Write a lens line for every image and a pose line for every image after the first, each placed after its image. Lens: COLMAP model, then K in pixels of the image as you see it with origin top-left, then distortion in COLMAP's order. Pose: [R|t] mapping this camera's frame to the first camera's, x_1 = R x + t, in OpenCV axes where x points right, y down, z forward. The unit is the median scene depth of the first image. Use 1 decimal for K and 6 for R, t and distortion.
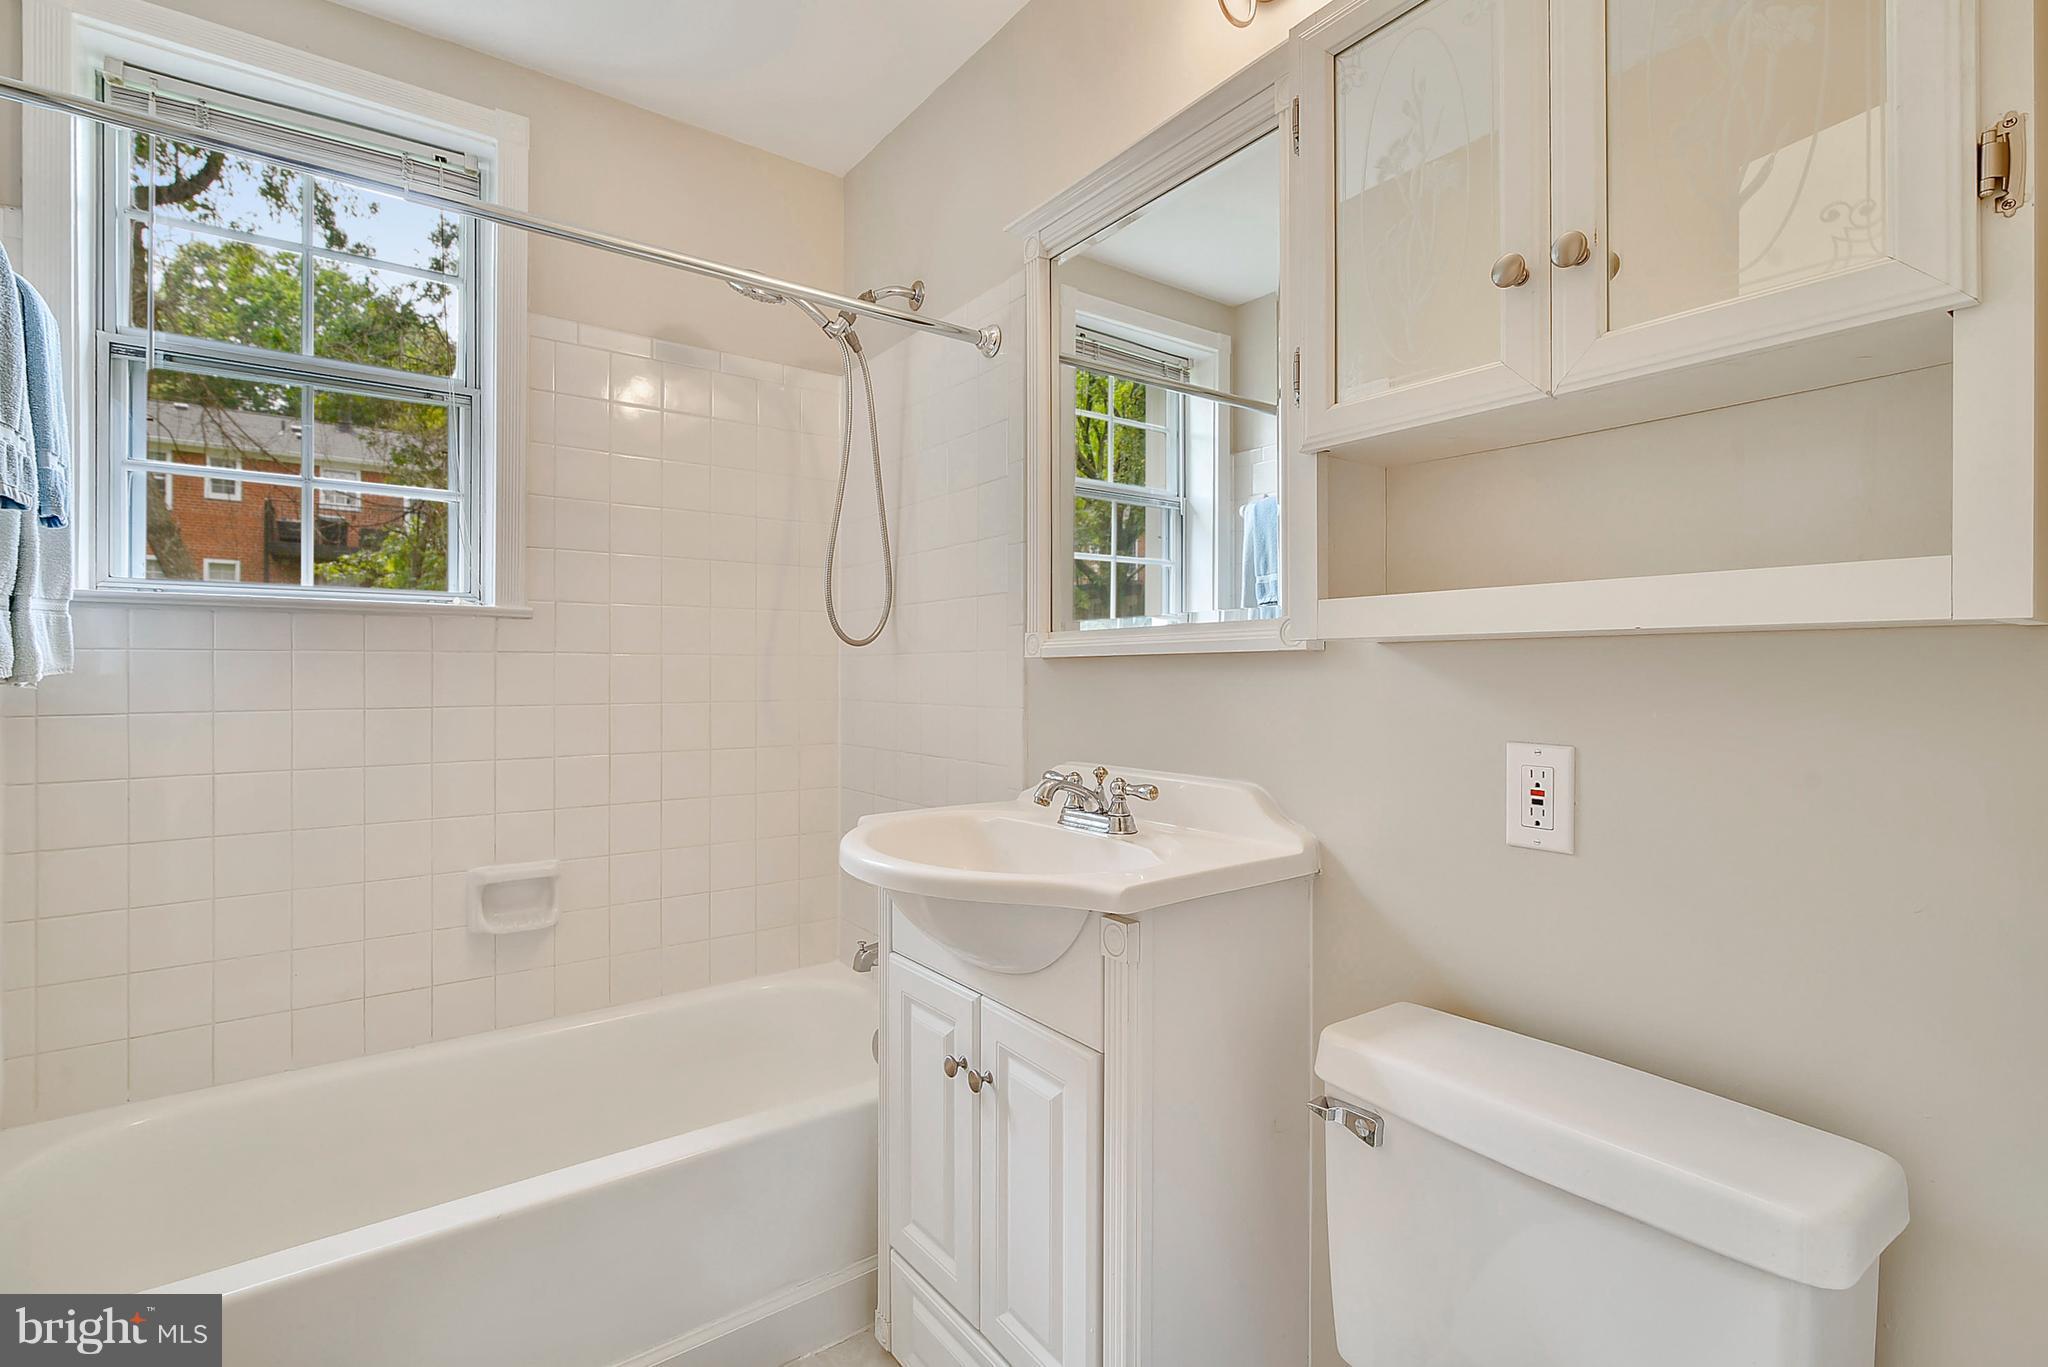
lens RADIAL K [[941.0, 0, 1024.0], [0, 941.0, 683.5], [0, 0, 1]] dist [-0.002160, -0.000159]
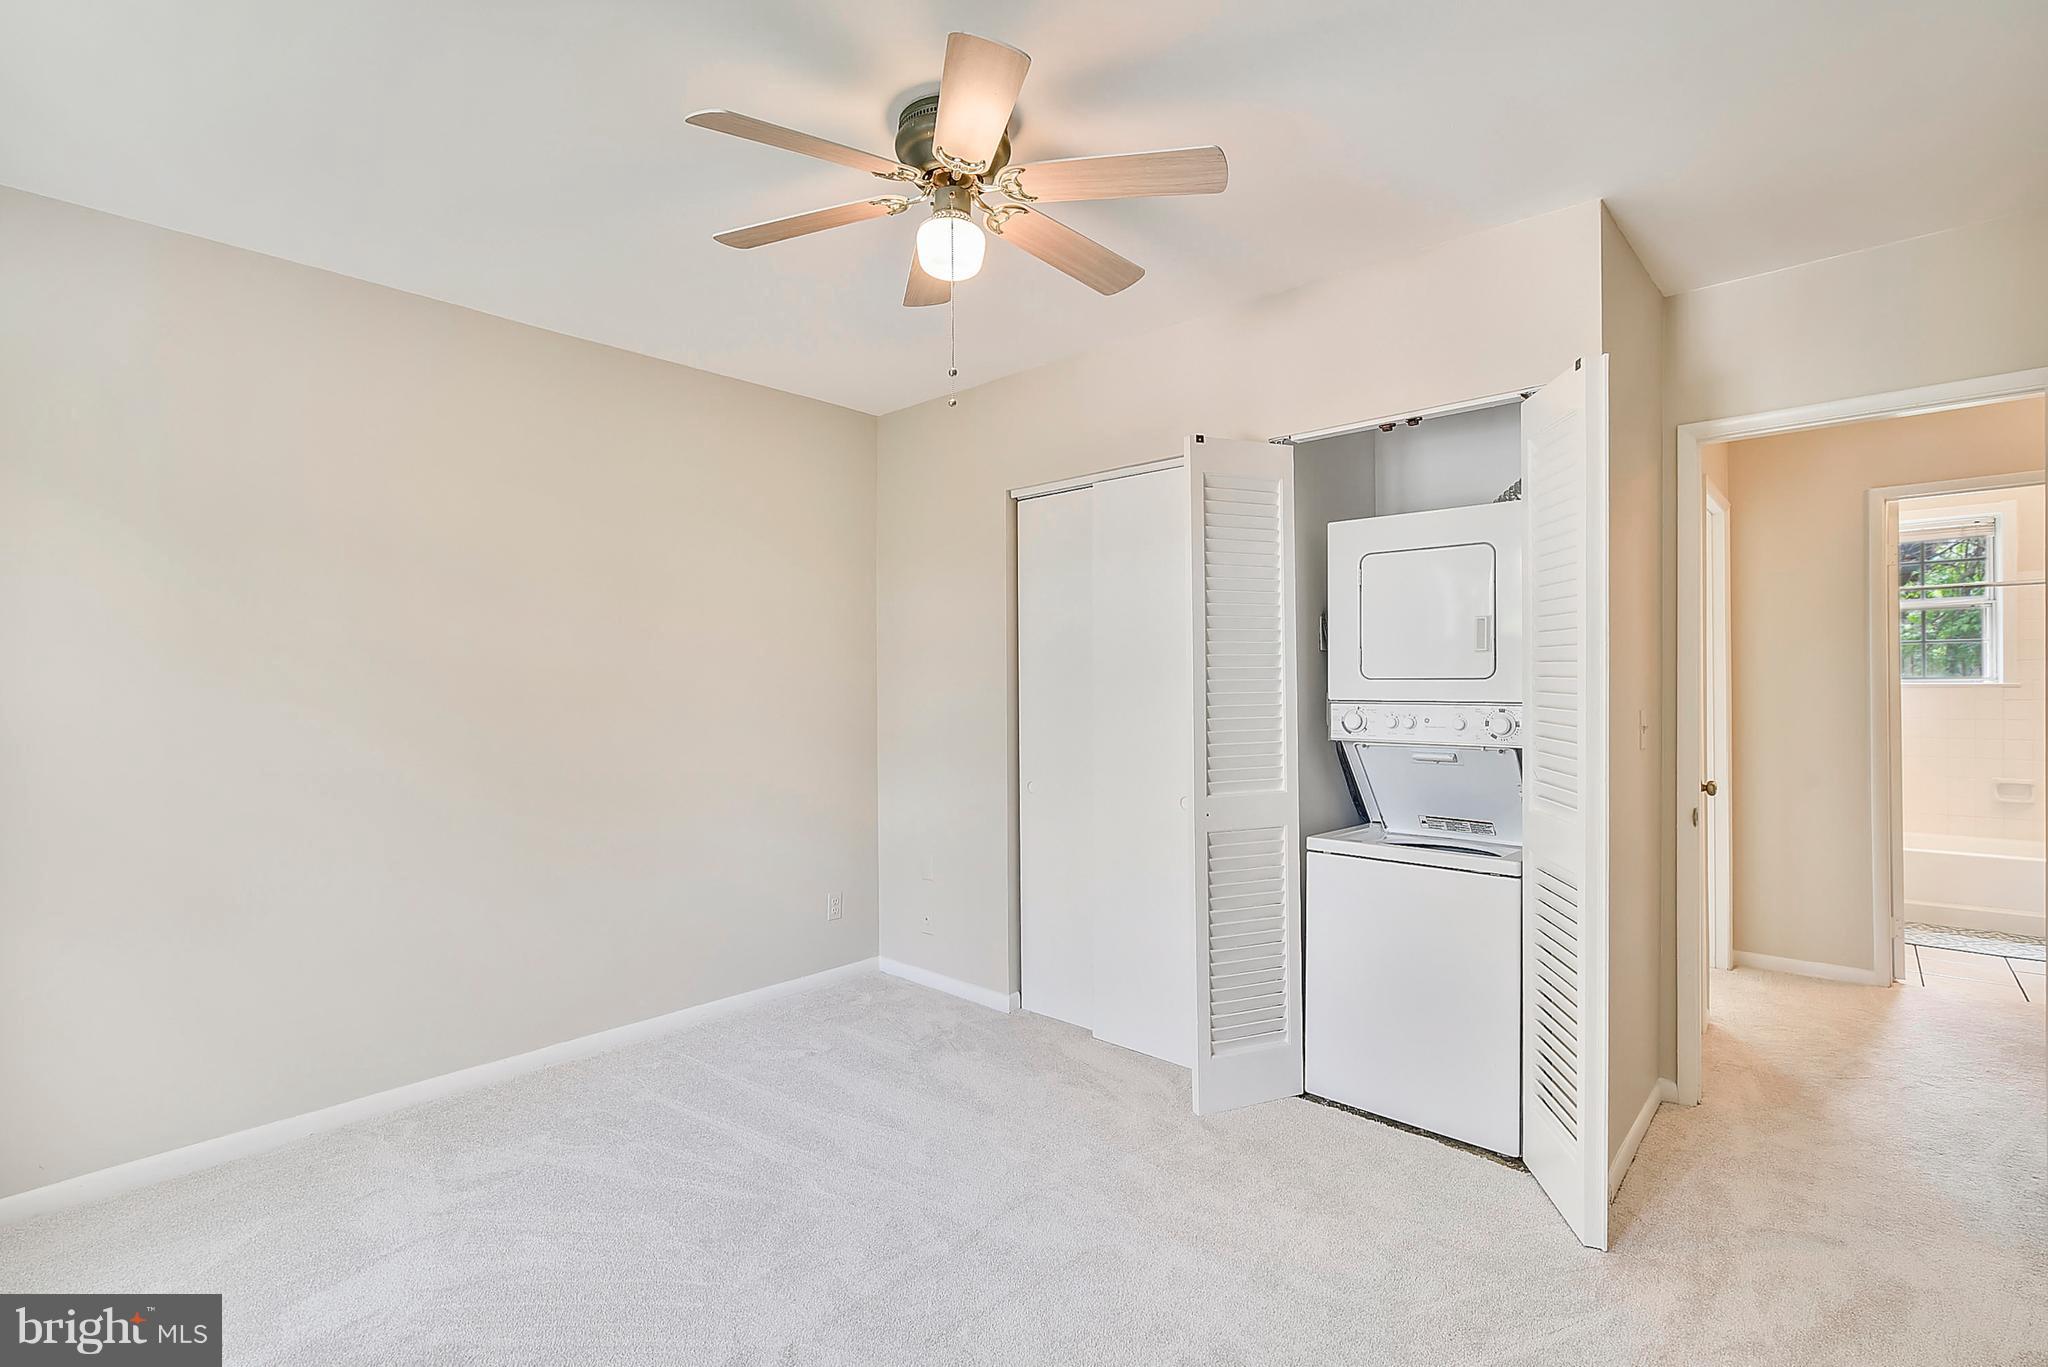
lens RADIAL K [[932.5, 0, 1018.6], [0, 932.5, 677.0], [0, 0, 1]] dist [0.003050, 0.000222]
pose [[0.210147, -0.012840, -0.977585, 1.501668], [0.005828, 0.999912, -0.011880, -0.084479], [0.977652, -0.003201, 0.210204, -2.380188]]
